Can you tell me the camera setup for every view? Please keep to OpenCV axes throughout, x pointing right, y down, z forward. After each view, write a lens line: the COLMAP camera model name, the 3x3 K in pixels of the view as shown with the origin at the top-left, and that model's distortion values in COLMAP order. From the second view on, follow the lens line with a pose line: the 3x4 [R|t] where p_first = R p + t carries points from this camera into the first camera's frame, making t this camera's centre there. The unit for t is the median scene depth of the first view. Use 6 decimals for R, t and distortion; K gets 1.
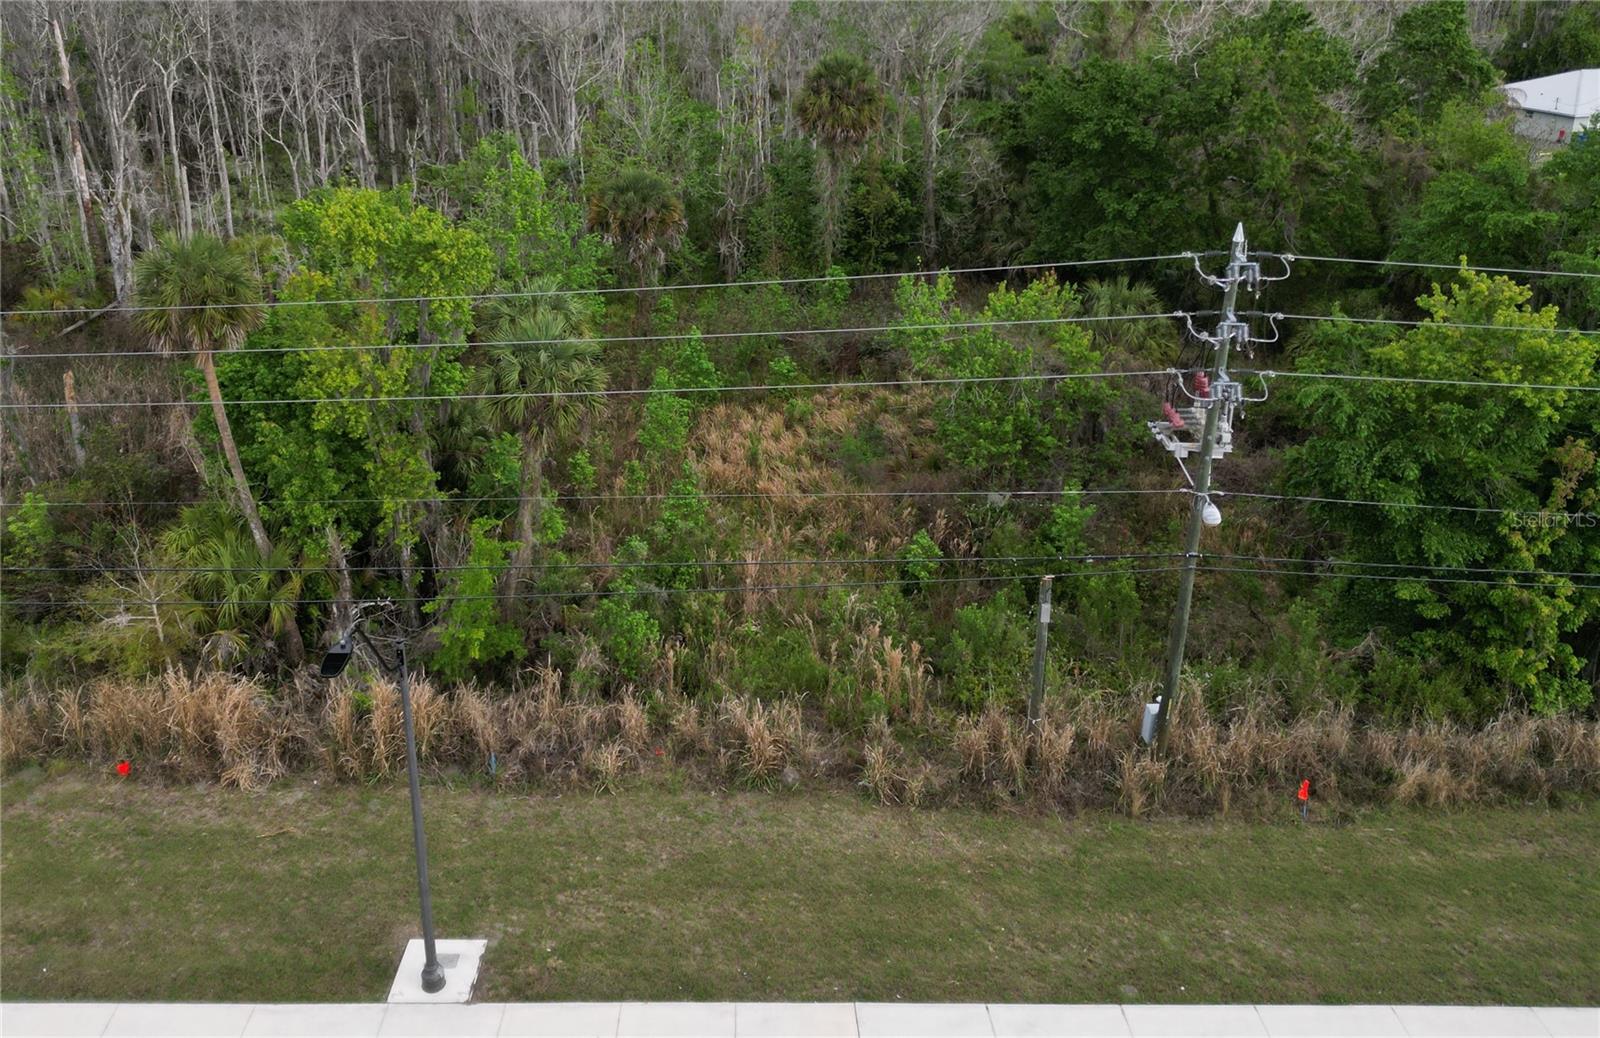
lens RADIAL K [[1298.2, 0, 723.2], [0, 1298.2, 344.6], [0, 0, 1]] dist [0.057867, -0.047727]
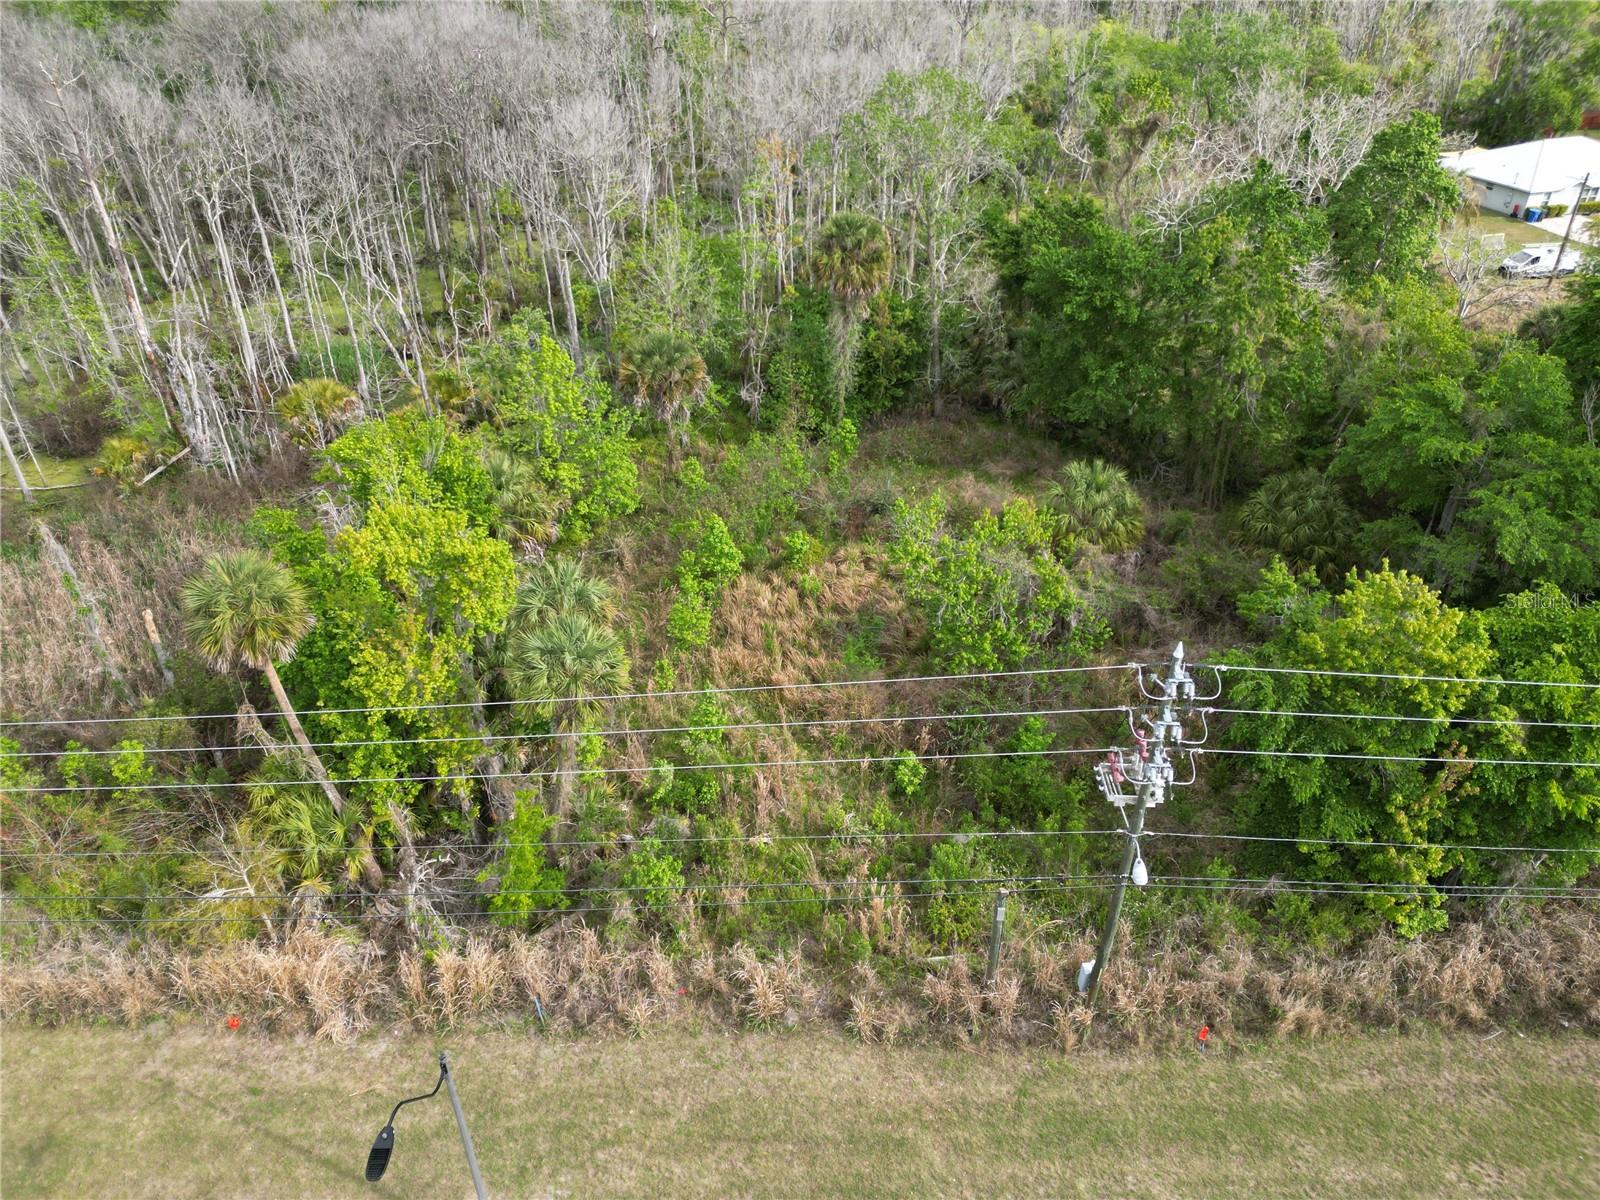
lens RADIAL K [[1122.3, 0, 799.4], [0, 1122.3, 599.0], [0, 0, 1]] dist [0.057139, -0.049534]
pose [[0.999515, -0.017821, 0.025557, 0.039935], [0.010937, 0.968758, 0.247768, -0.307294], [-0.029174, -0.247368, 0.968482, 0.075703]]
